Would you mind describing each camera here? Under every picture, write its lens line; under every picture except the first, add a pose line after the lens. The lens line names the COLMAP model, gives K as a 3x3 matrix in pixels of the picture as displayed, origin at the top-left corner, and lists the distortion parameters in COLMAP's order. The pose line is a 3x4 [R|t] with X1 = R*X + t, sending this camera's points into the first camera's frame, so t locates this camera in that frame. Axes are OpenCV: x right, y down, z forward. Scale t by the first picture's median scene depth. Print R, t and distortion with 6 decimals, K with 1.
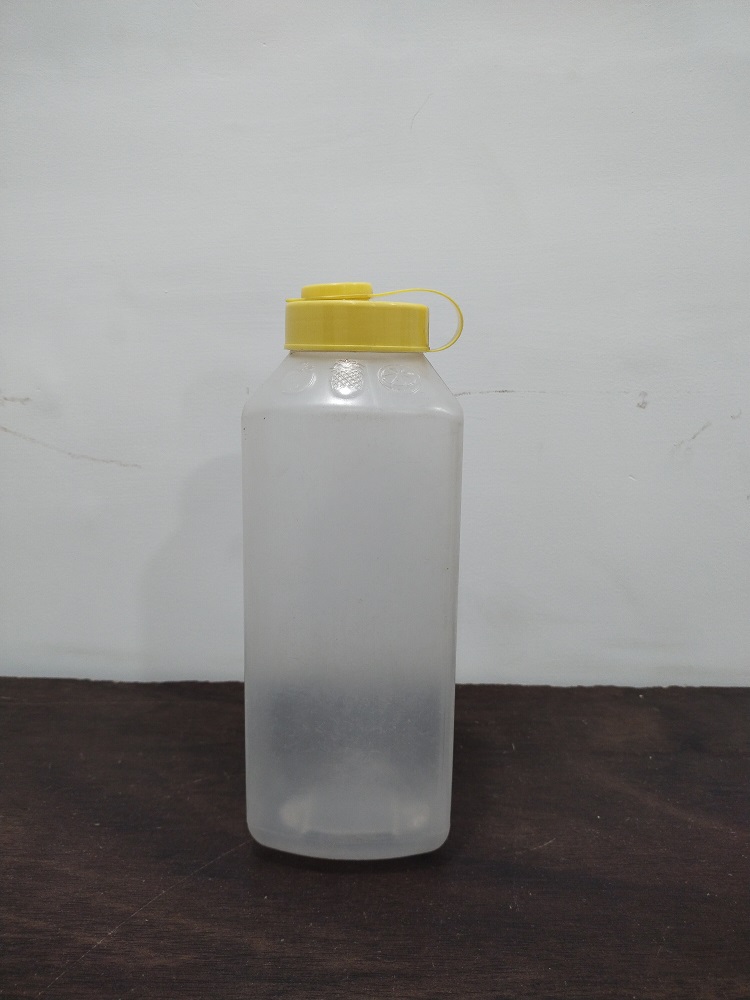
lens RADIAL K [[768.7, 0, 375.6], [0, 768.7, 494.1], [0, 0, 1]] dist [-0.007728, -0.026240]
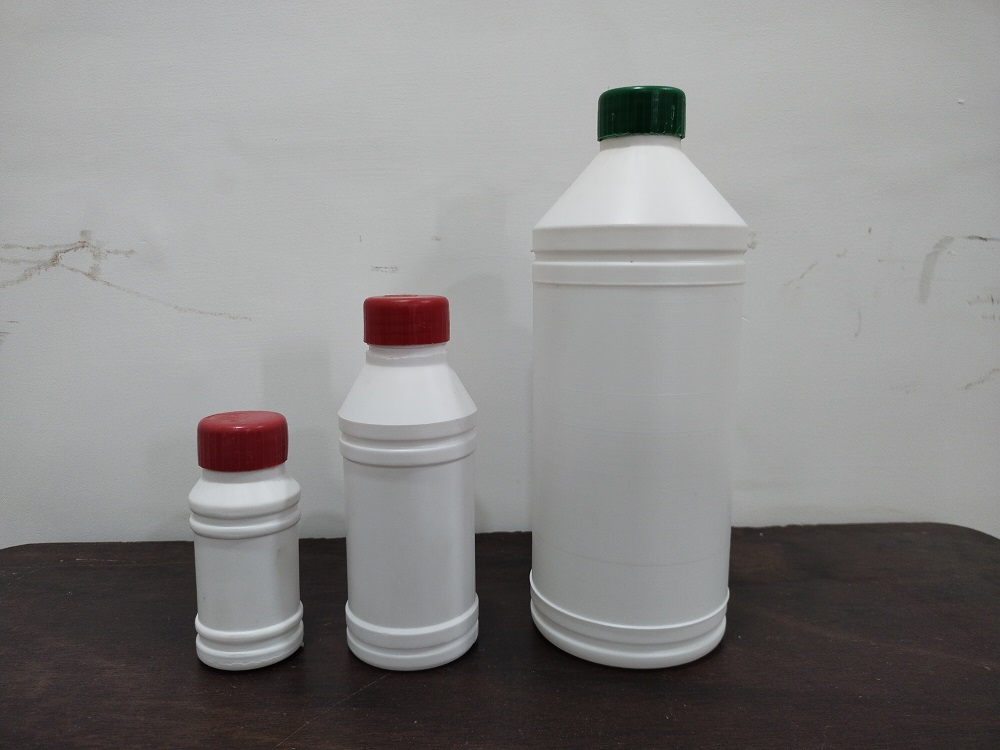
lens RADIAL K [[768.7, 0, 495.1], [0, 768.7, 374.7], [0, 0, 1]] dist [-0.007728, -0.026240]
pose [[0.997875, -0.026987, 0.059313, -0.076217], [0.029215, 0.998887, -0.037036, 0.110702], [-0.058248, 0.038691, 0.997552, 0.013575]]
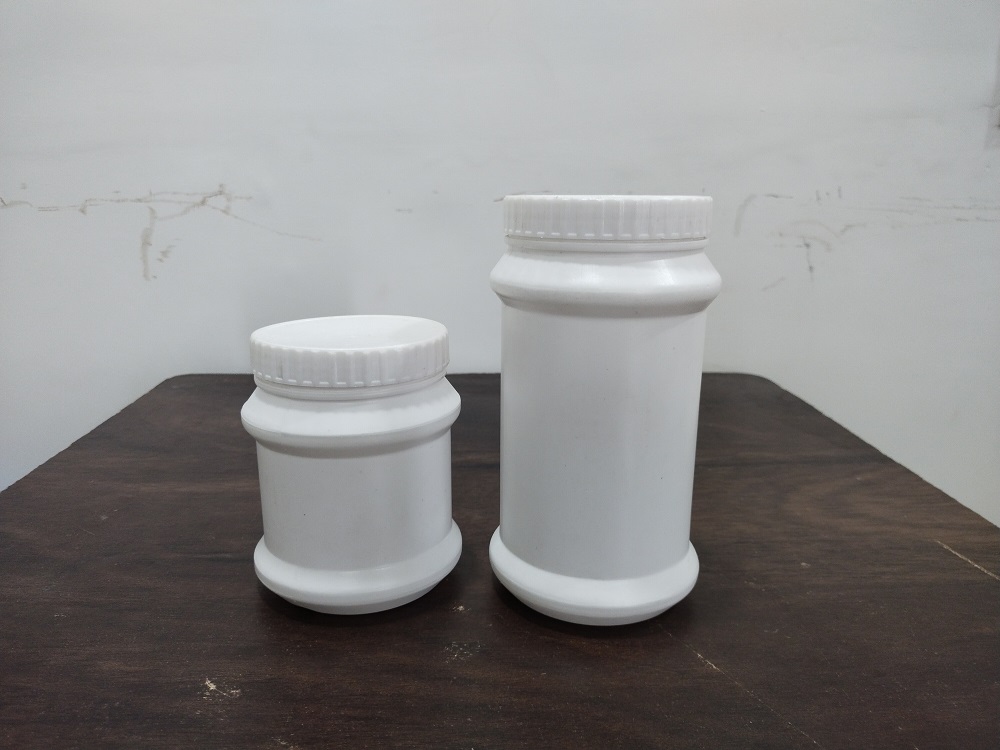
lens RADIAL K [[768.7, 0, 492.3], [0, 768.7, 382.0], [0, 0, 1]] dist [-0.007728, -0.026240]
pose [[0.998618, -0.016931, 0.049746, -0.047677], [0.013341, 0.997341, 0.071643, 0.207399], [-0.050826, -0.070881, 0.996189, -0.882842]]
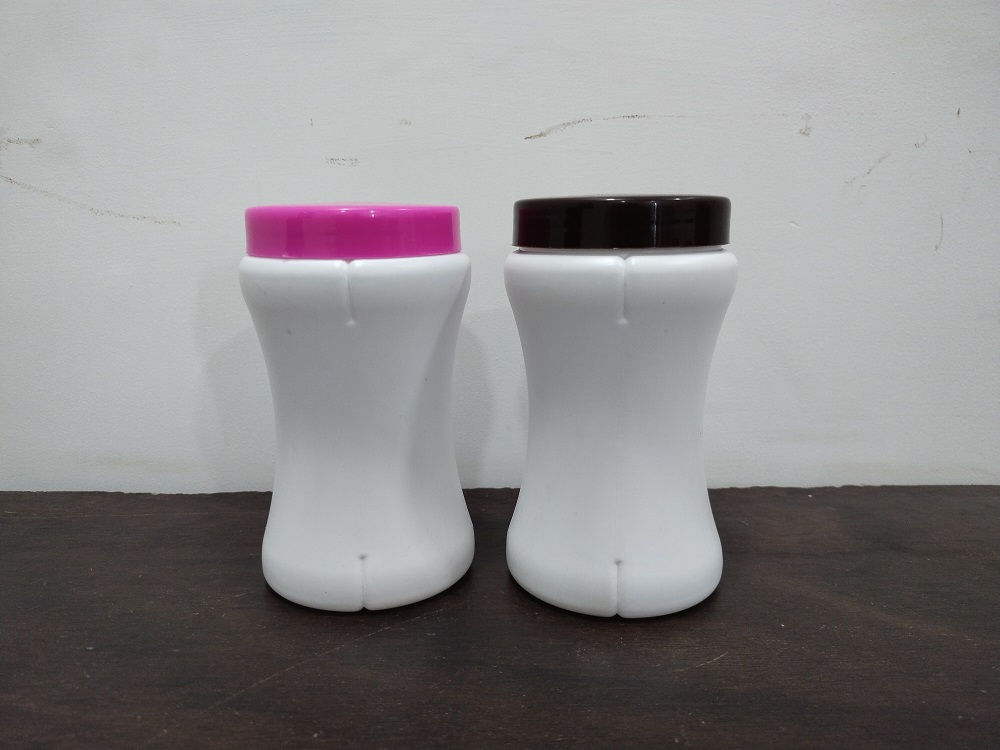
lens RADIAL K [[768.7, 0, 493.7], [0, 768.7, 378.1], [0, 0, 1]] dist [-0.007728, -0.026240]
pose [[0.999746, -0.019563, 0.011219, 0.011148], [0.019596, 0.999804, -0.002775, 0.183981], [-0.011163, 0.002994, 0.999933, 0.272724]]
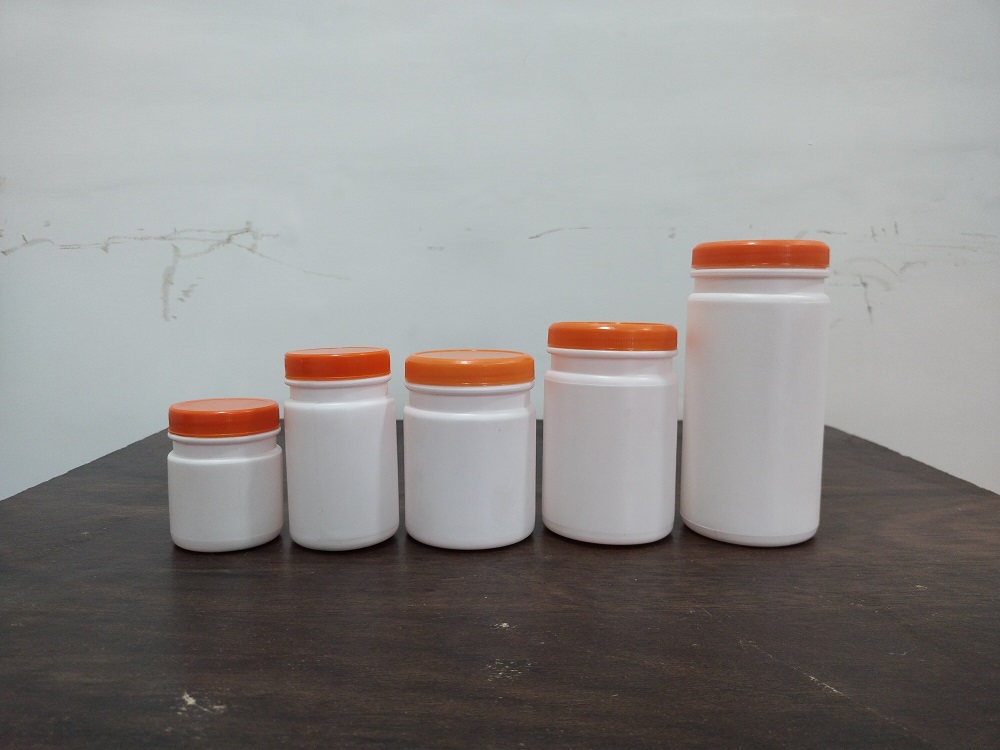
lens RADIAL K [[768.7, 0, 491.4], [0, 768.7, 380.5], [0, 0, 1]] dist [-0.007728, -0.026240]
pose [[0.999794, -0.008512, 0.018399, -0.071629], [0.009755, 0.997599, -0.068564, 0.379203], [-0.017771, 0.068729, 0.997477, -0.722820]]
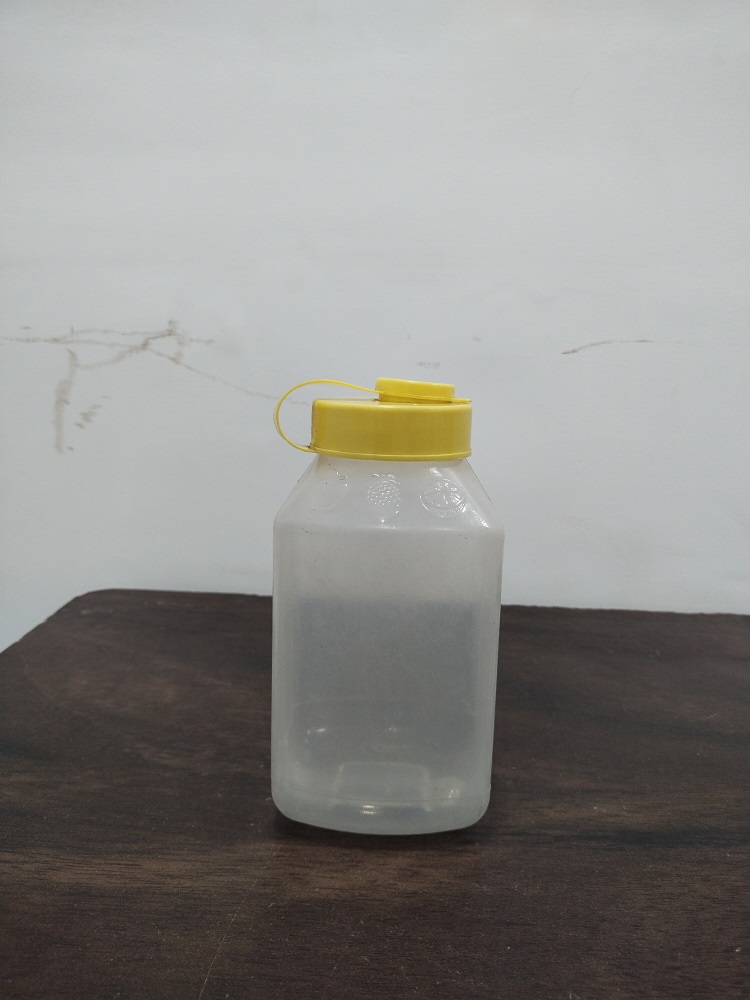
lens RADIAL K [[768.7, 0, 370.8], [0, 768.7, 498.7], [0, 0, 1]] dist [-0.007728, -0.026240]
pose [[0.999447, 0.025308, -0.021562, -0.260102], [-0.025370, 0.999675, -0.002618, 0.140312], [0.021489, 0.003163, 0.999764, -0.151479]]
